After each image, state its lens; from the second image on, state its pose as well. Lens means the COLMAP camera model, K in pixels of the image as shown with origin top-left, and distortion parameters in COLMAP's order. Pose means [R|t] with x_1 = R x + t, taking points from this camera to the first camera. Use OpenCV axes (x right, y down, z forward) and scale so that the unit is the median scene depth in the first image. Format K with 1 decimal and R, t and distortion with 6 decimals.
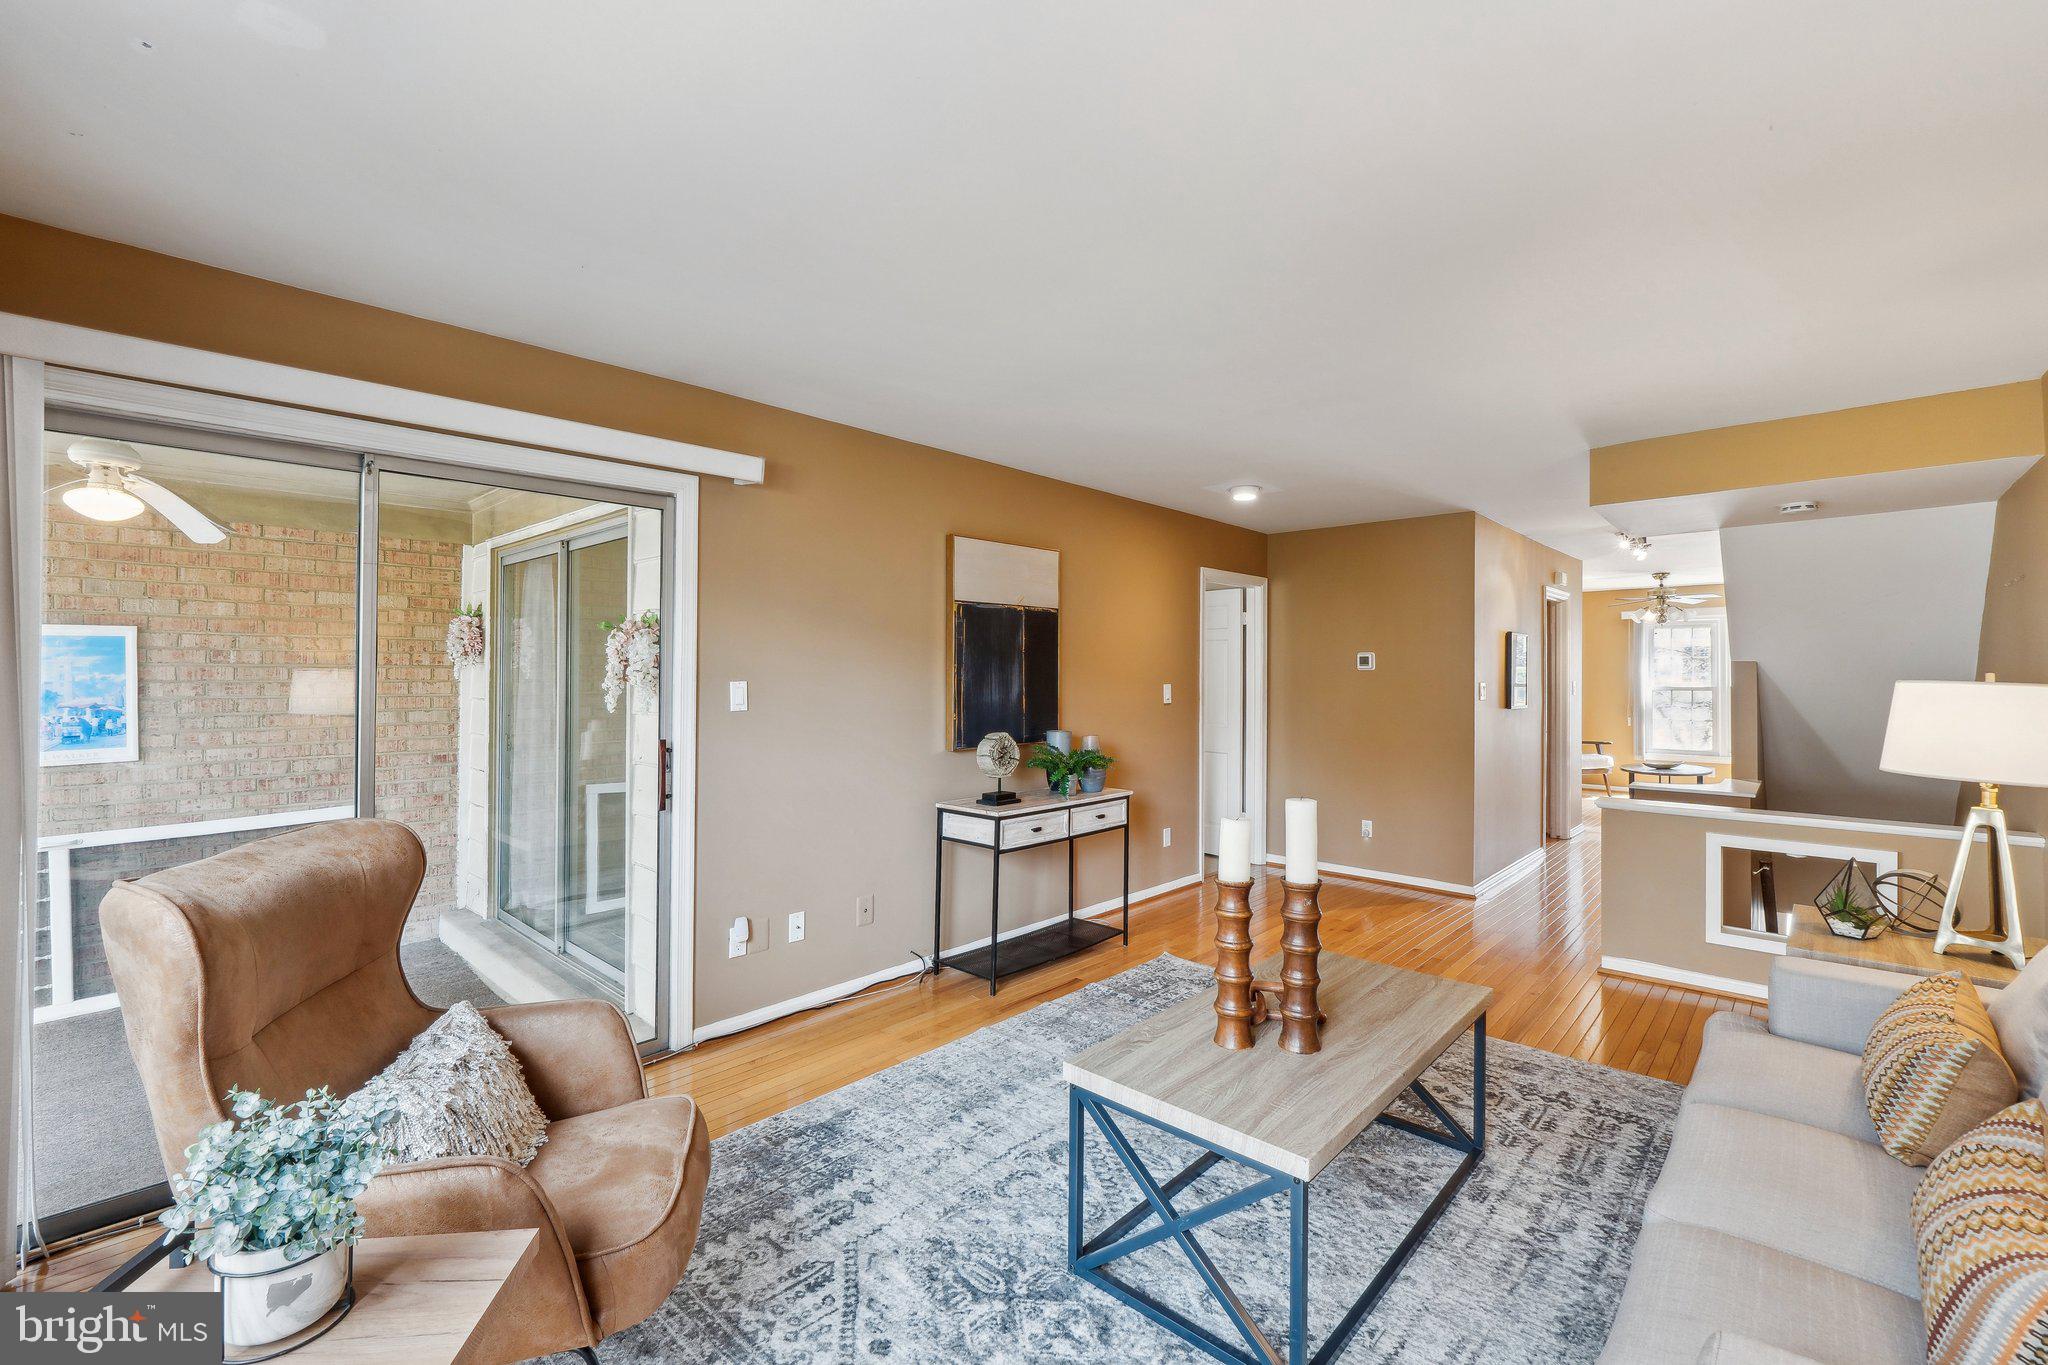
lens RADIAL K [[862.6, 0, 997.8], [0, 862.6, 675.1], [0, 0, 1]] dist [-0.002011, -0.000143]
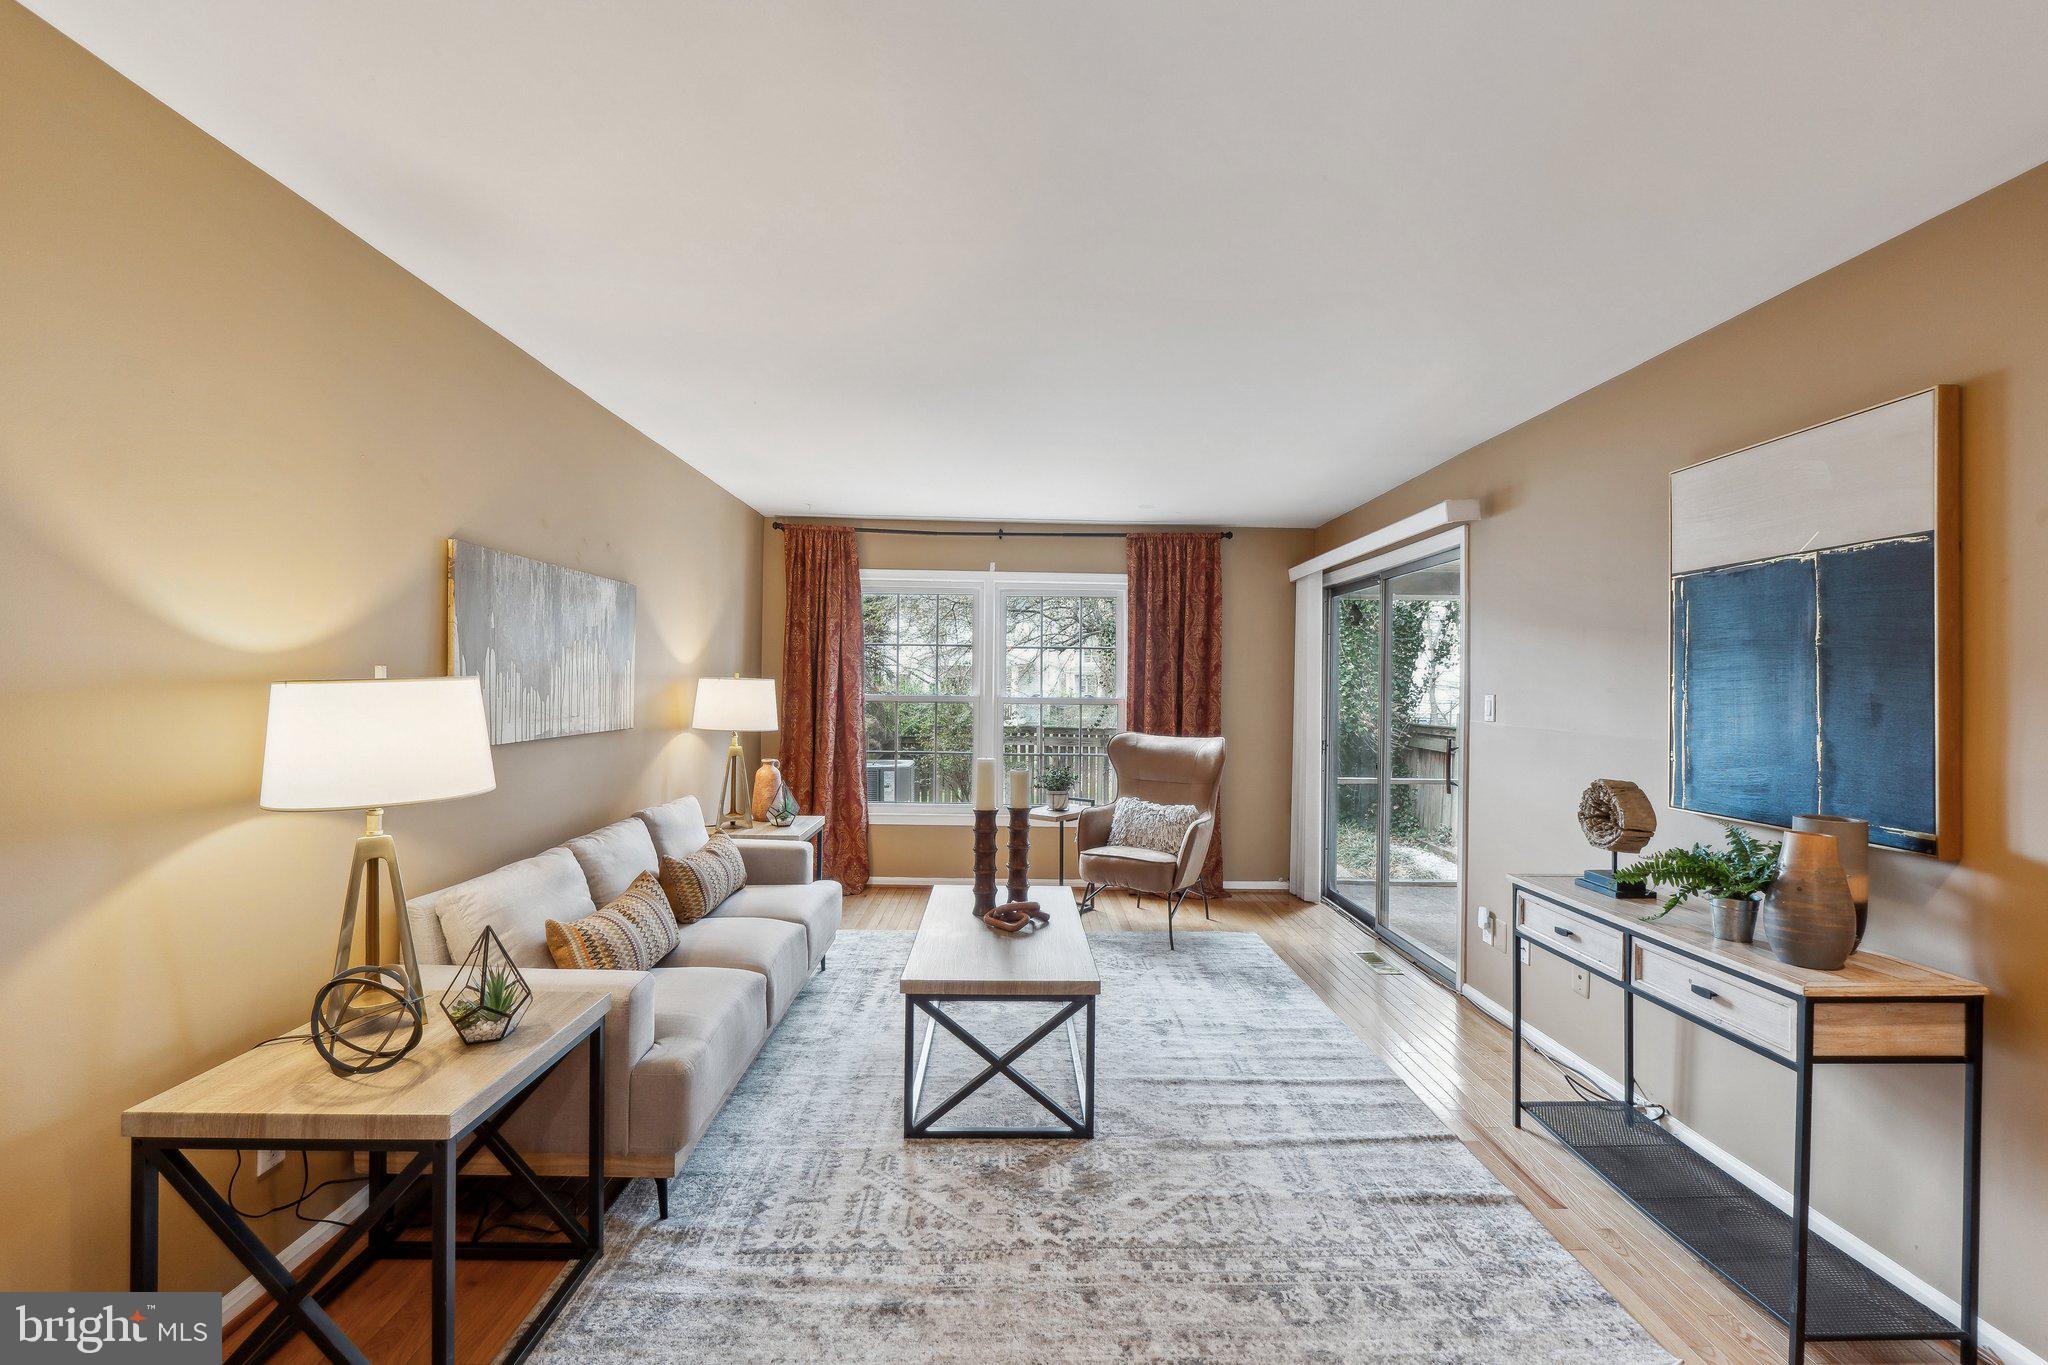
lens RADIAL K [[875.3, 0, 1026.6], [0, 875.3, 689.6], [0, 0, 1]] dist [-0.011042, -0.000228]
pose [[-0.703693, 0.000529, -0.710504, 0.806196], [-0.012552, 0.999834, 0.013175, 0.000161], [0.710394, 0.018189, -0.703570, 1.224246]]
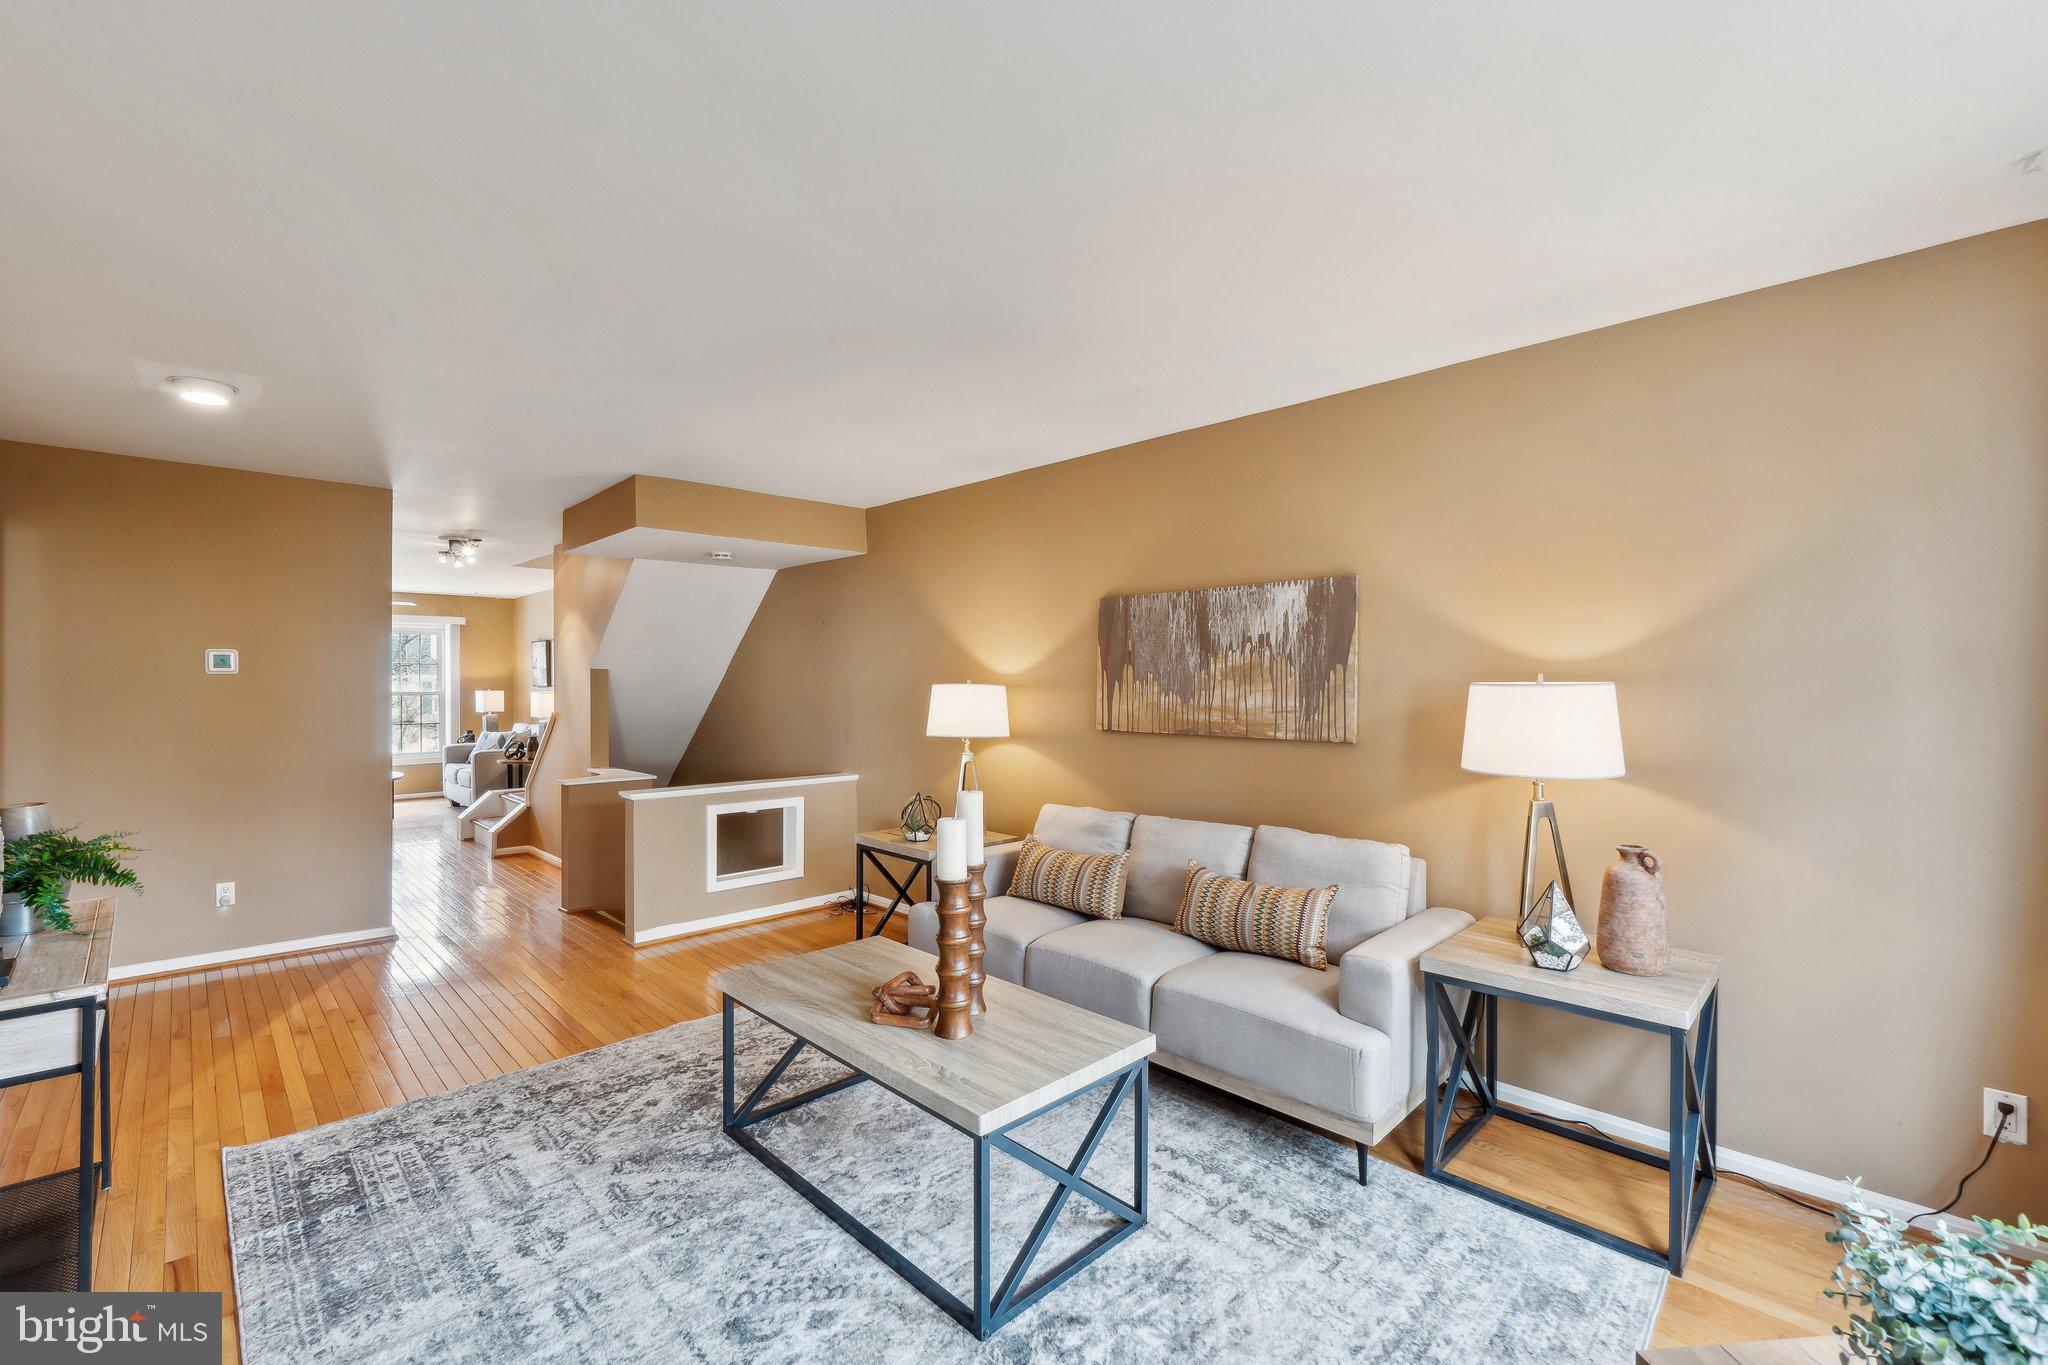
lens RADIAL K [[875.3, 0, 1026.6], [0, 875.3, 689.6], [0, 0, 1]] dist [-0.011042, -0.000228]
pose [[0.025962, -0.010587, 0.999607, -0.442023], [0.000946, 0.999944, 0.010566, 0.000451], [-0.999662, 0.000671, 0.025971, 0.503098]]
